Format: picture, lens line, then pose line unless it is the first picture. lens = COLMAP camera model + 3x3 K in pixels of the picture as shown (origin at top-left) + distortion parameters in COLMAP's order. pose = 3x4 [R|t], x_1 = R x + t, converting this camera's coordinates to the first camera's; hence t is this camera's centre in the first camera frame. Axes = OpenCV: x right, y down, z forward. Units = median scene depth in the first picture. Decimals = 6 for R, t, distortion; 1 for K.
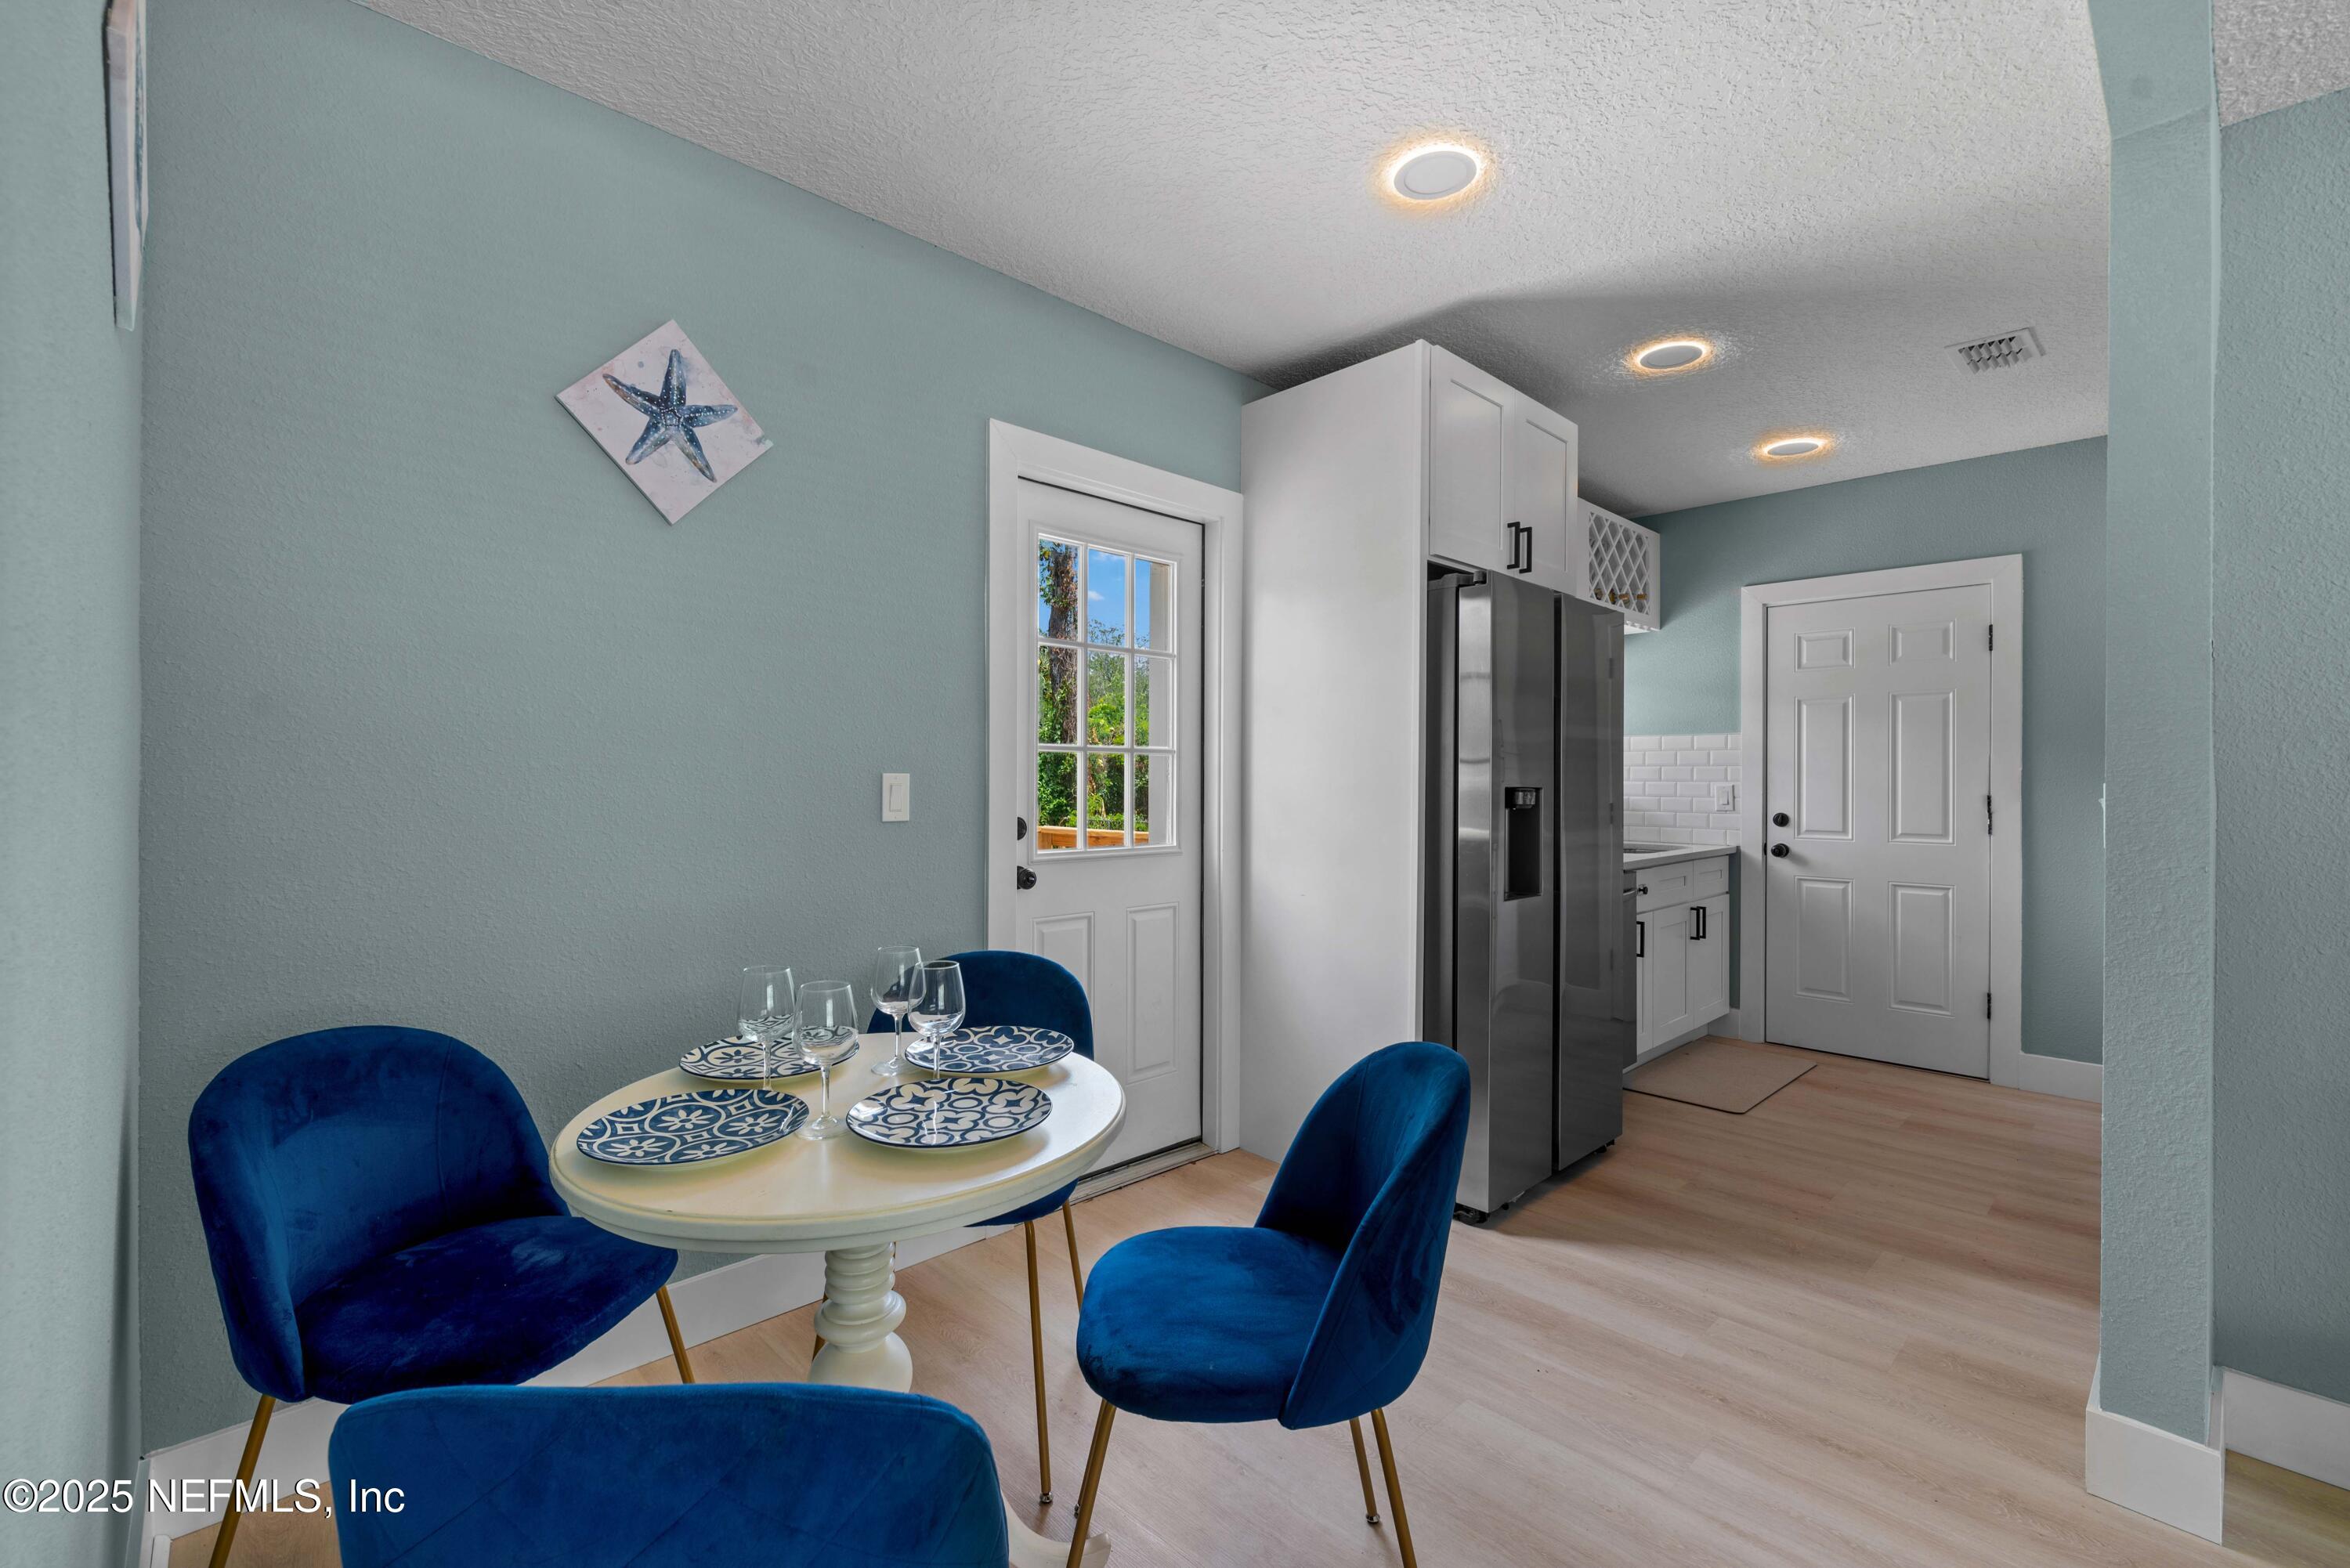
lens RADIAL K [[1009.9, 0, 1168.3], [0, 1009.9, 775.5], [0, 0, 1]] dist [-0.000972, 0.000347]
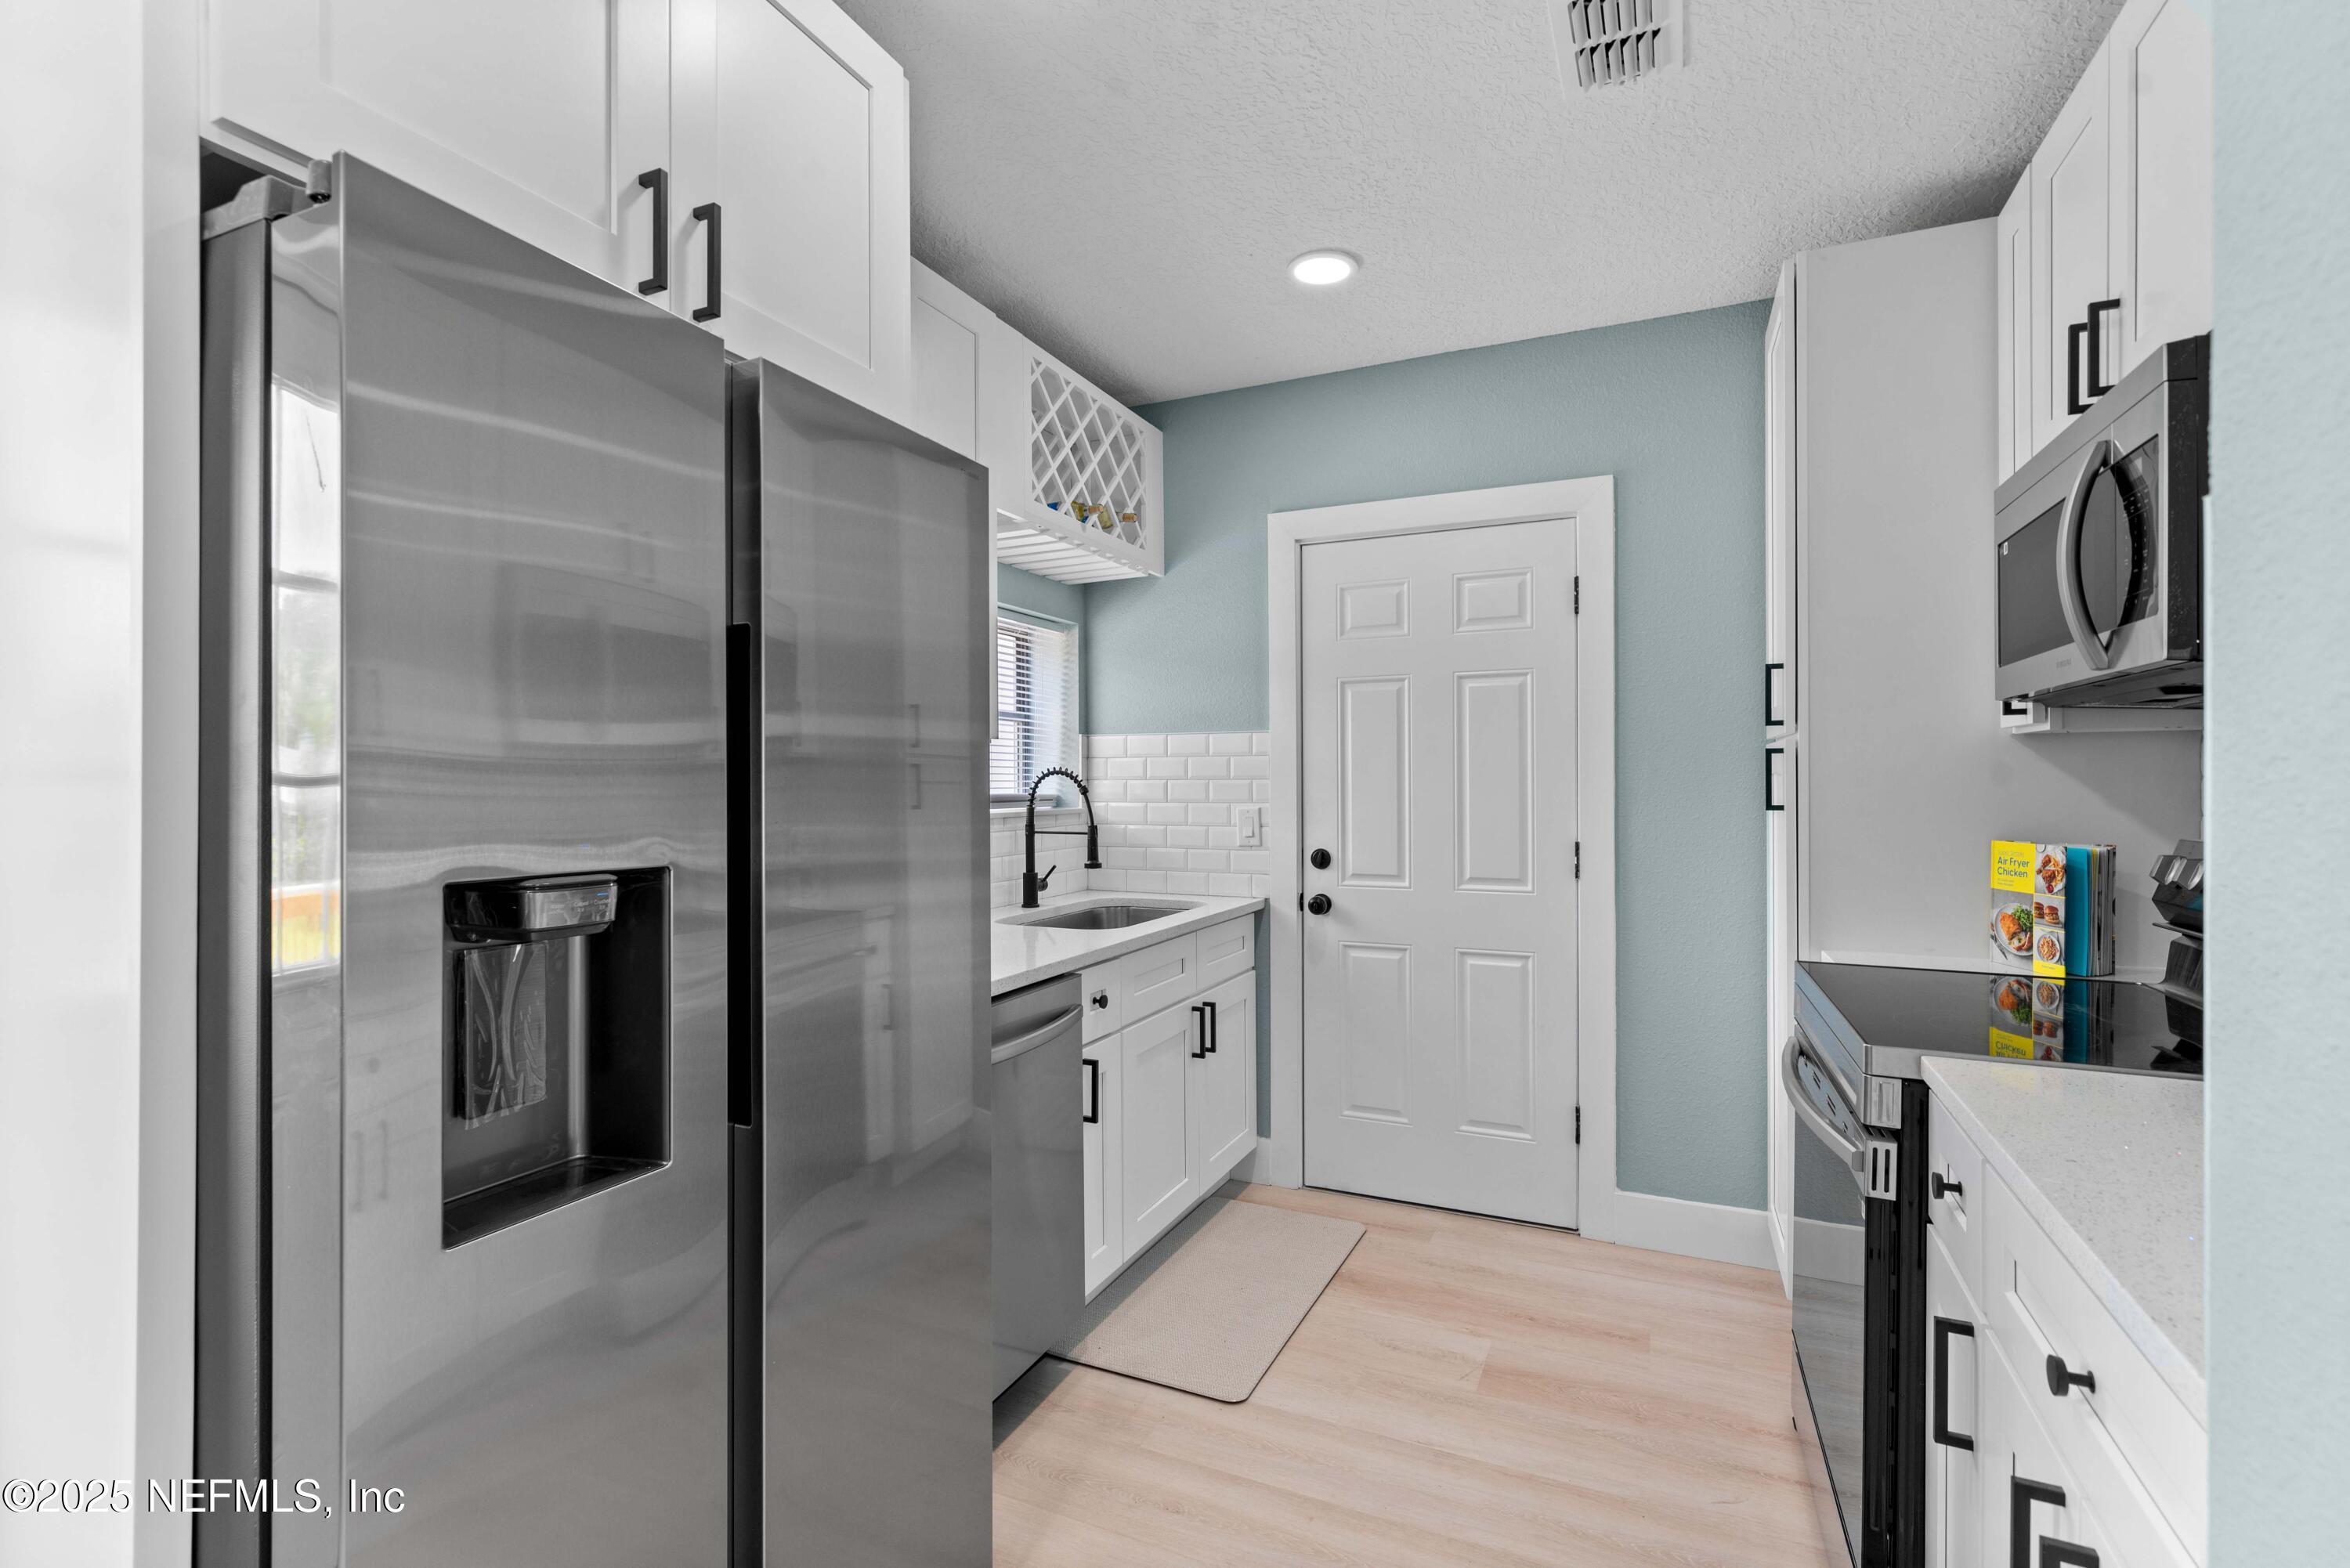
lens RADIAL K [[1076.2, 0, 1180.9], [0, 1076.2, 790.5], [0, 0, 1]] dist [0.010583, -0.000339]
pose [[0.929767, -0.012368, 0.367940, 0.263520], [0.008608, 0.999893, 0.011859, -0.012028], [-0.368047, -0.007859, 0.929774, 0.375983]]
